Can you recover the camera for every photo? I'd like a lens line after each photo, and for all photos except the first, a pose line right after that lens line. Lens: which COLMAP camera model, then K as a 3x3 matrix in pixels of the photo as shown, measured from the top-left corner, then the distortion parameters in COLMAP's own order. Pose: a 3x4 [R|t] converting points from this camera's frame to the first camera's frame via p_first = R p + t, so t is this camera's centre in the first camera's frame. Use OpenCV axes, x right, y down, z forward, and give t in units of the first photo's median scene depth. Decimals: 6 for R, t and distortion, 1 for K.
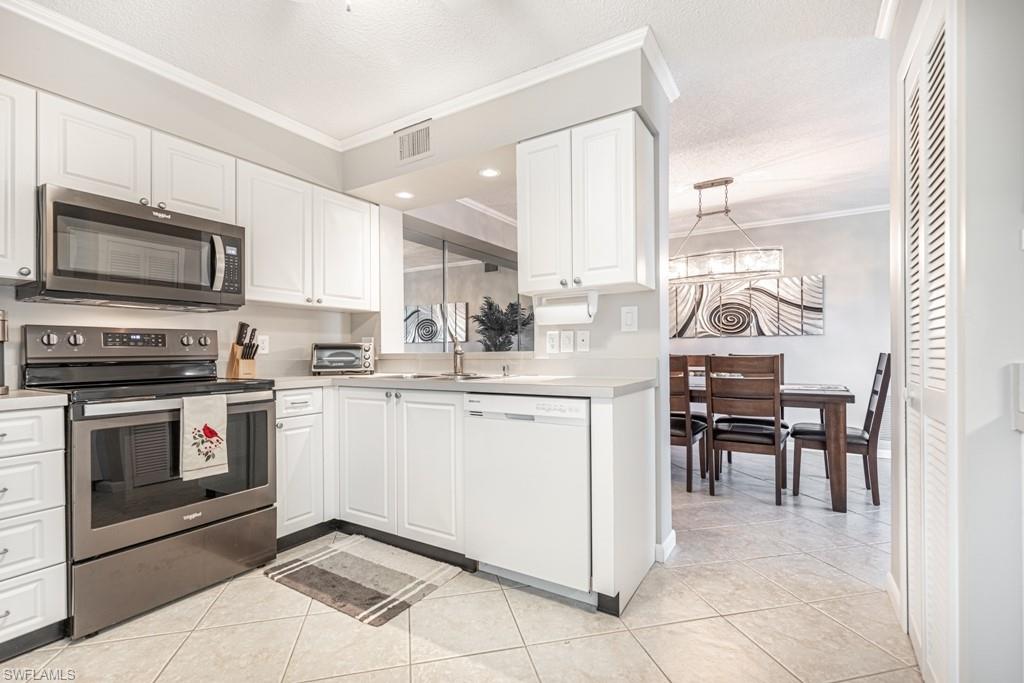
lens RADIAL K [[463.3, 0, 510.4], [0, 463.3, 349.3], [0, 0, 1]] dist [0.000719, 0.000203]
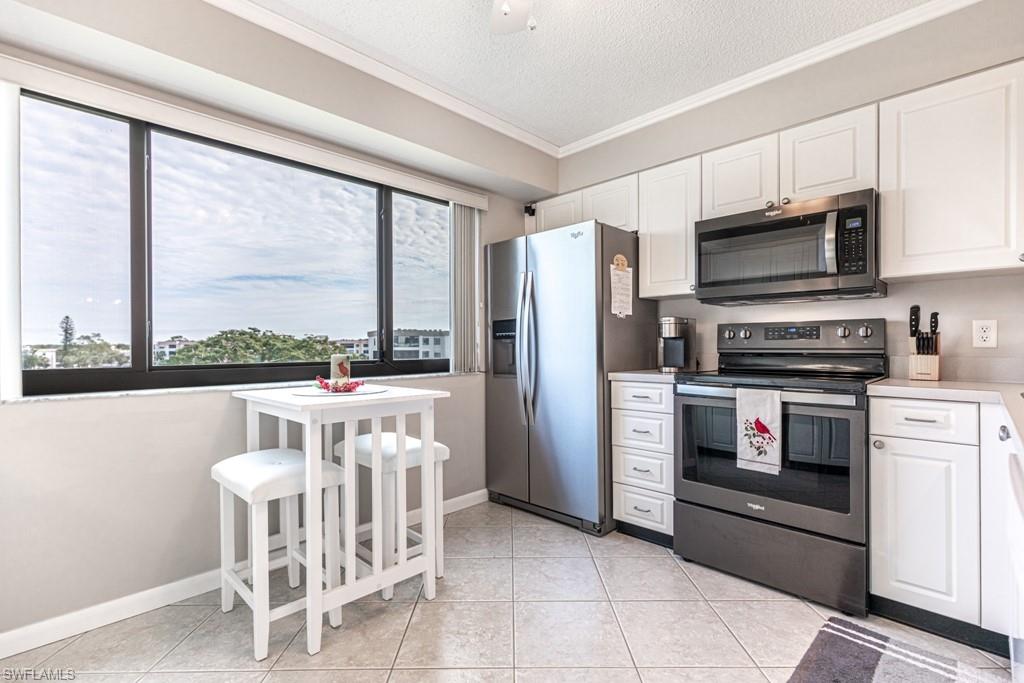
lens RADIAL K [[464.5, 0, 512.0], [0, 464.5, 341.5], [0, 0, 1]] dist [0.000642, 0.000126]
pose [[-0.230430, 0.000613, -0.973089, 0.416947], [0.008798, 0.999960, -0.001454, -0.005180], [0.973049, -0.008897, -0.230426, 0.698550]]
